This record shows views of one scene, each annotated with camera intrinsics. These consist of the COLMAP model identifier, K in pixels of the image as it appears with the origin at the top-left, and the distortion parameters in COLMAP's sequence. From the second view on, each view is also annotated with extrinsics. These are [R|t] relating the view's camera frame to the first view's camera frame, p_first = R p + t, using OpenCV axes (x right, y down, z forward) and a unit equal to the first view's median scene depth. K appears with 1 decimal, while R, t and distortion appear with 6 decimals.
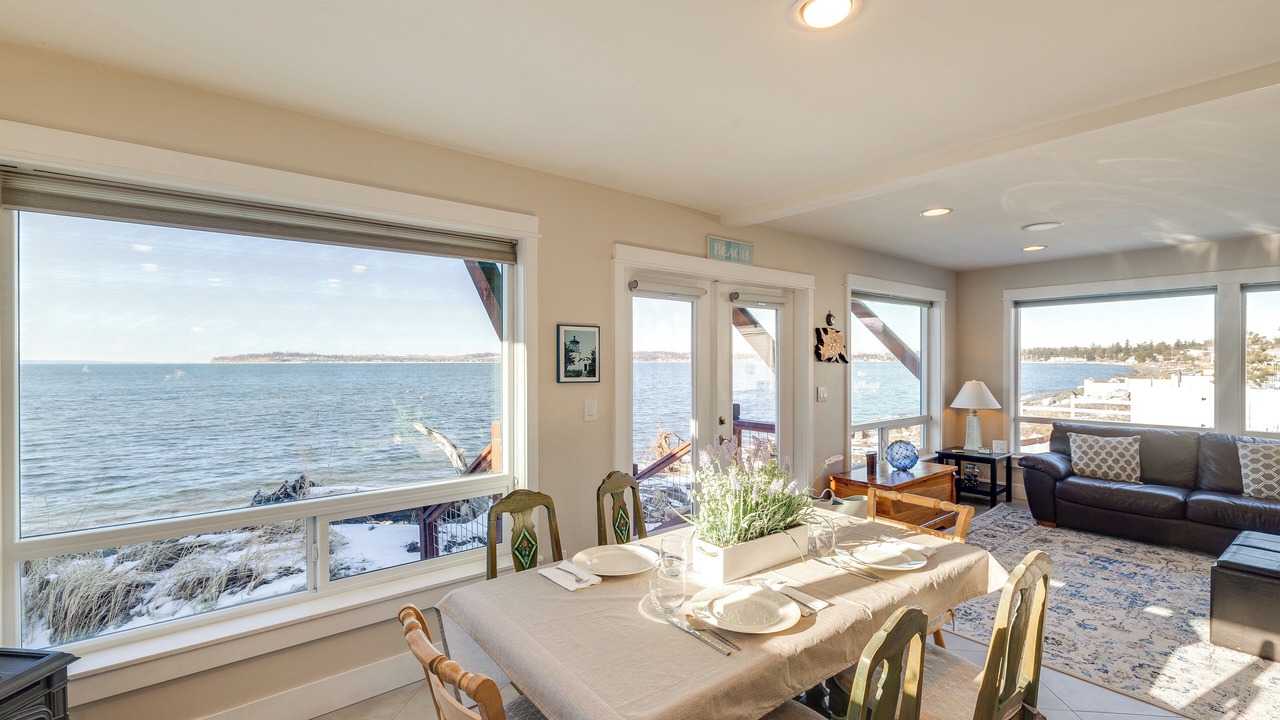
lens RADIAL K [[560.3, 0, 640.9], [0, 560.3, 364.2], [0, 0, 1]] dist [-0.000158, 0.000539]
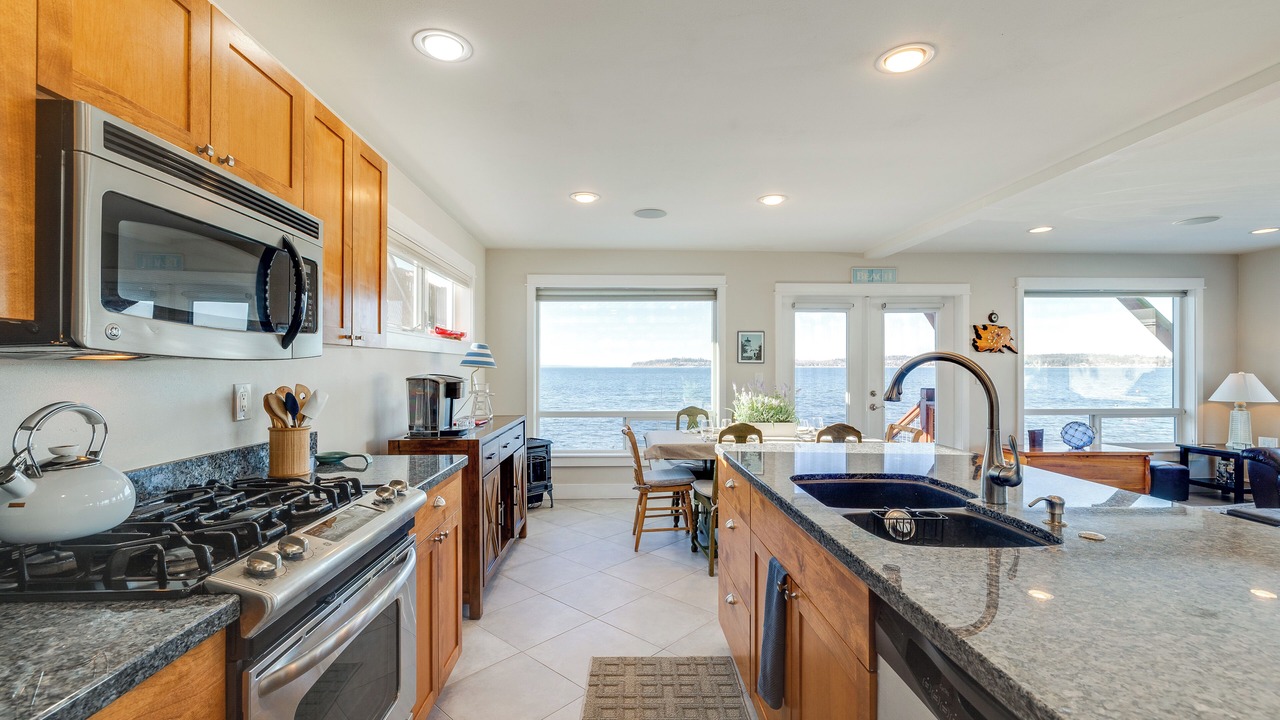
lens RADIAL K [[552.1, 0, 617.9], [0, 552.1, 364.1], [0, 0, 1]] dist [0.001140, -0.000129]
pose [[0.778779, -0.000172, -0.627298, 0.457911], [-0.005455, 0.999960, -0.007046, 0.034649], [0.627274, 0.008909, 0.778748, -0.446770]]
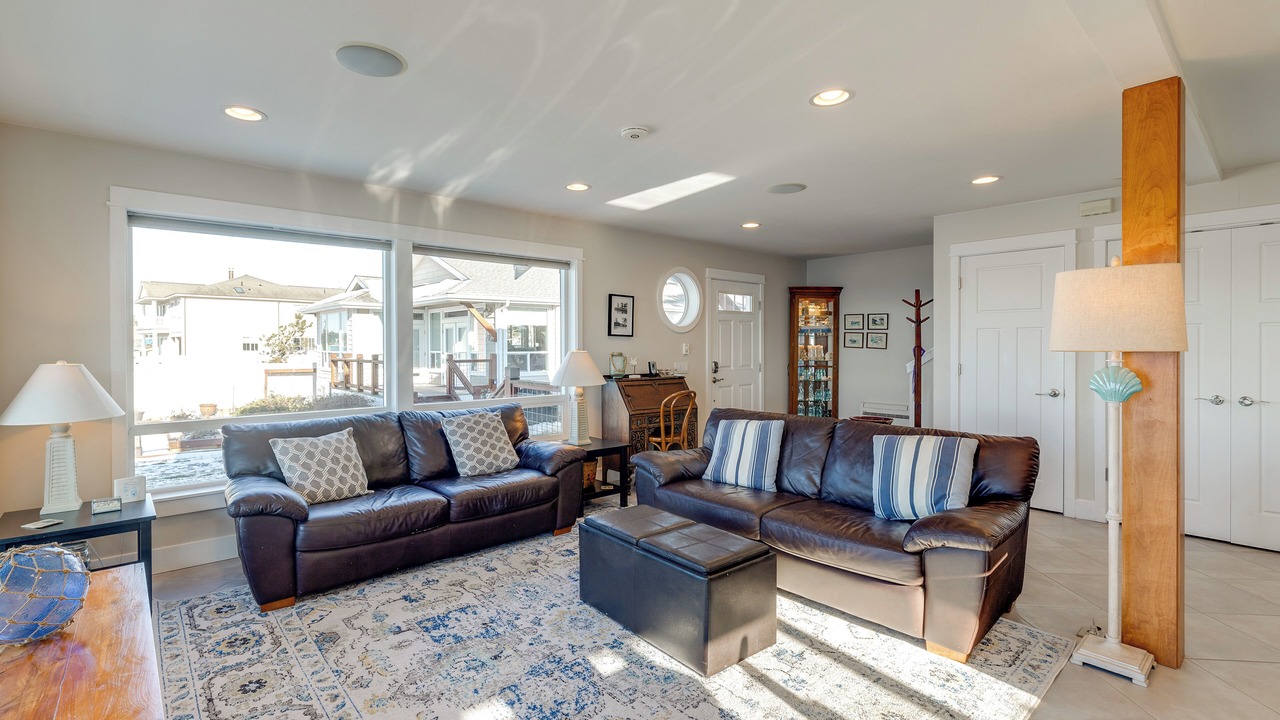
lens RADIAL K [[571.4, 0, 589.3], [0, 571.4, 353.7], [0, 0, 1]] dist [-0.000694, 0.000148]
pose [[-0.005430, -0.012792, 0.999903, 0.146373], [0.009520, 0.999872, 0.012843, 0.025311], [-0.999940, 0.009589, -0.005308, 0.703587]]
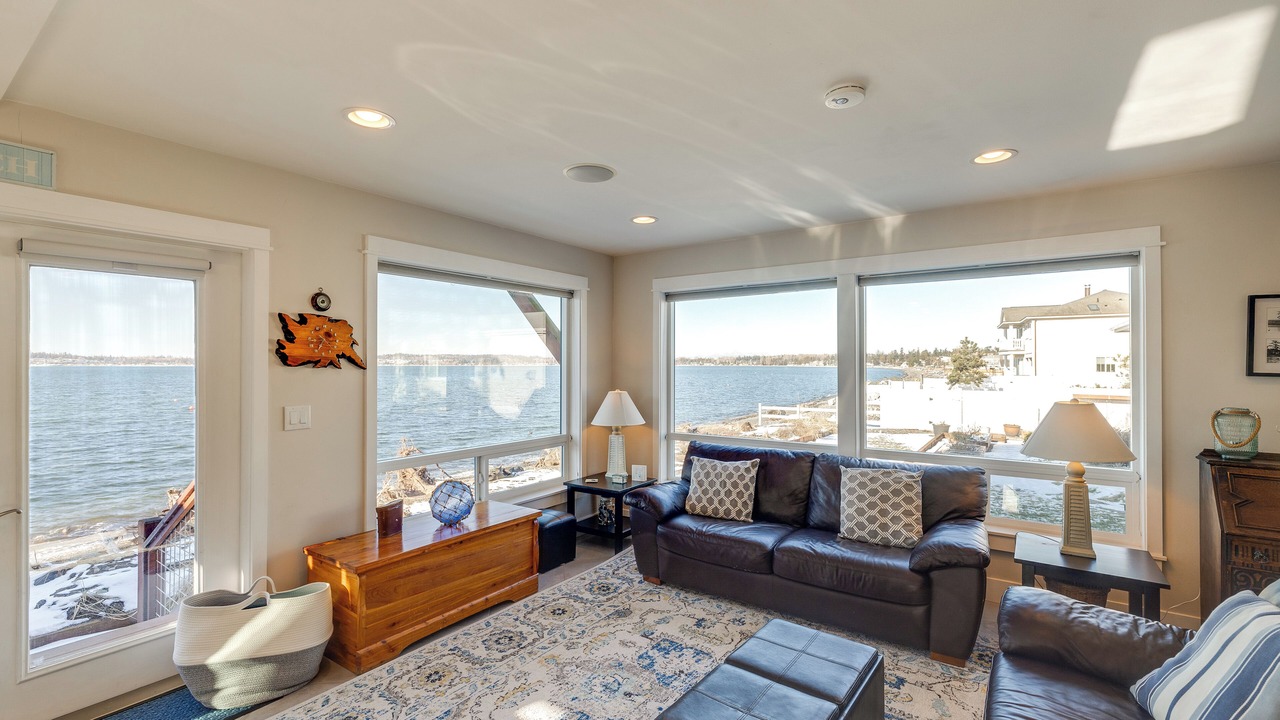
lens RADIAL K [[553.9, 0, 657.9], [0, 553.9, 363.7], [0, 0, 1]] dist [-0.000286, 0.000253]
pose [[0.958075, 0.002095, 0.286511, 0.530073], [0.000200, 0.999968, -0.007979, -0.003101], [-0.286519, 0.007702, 0.958044, 0.280844]]
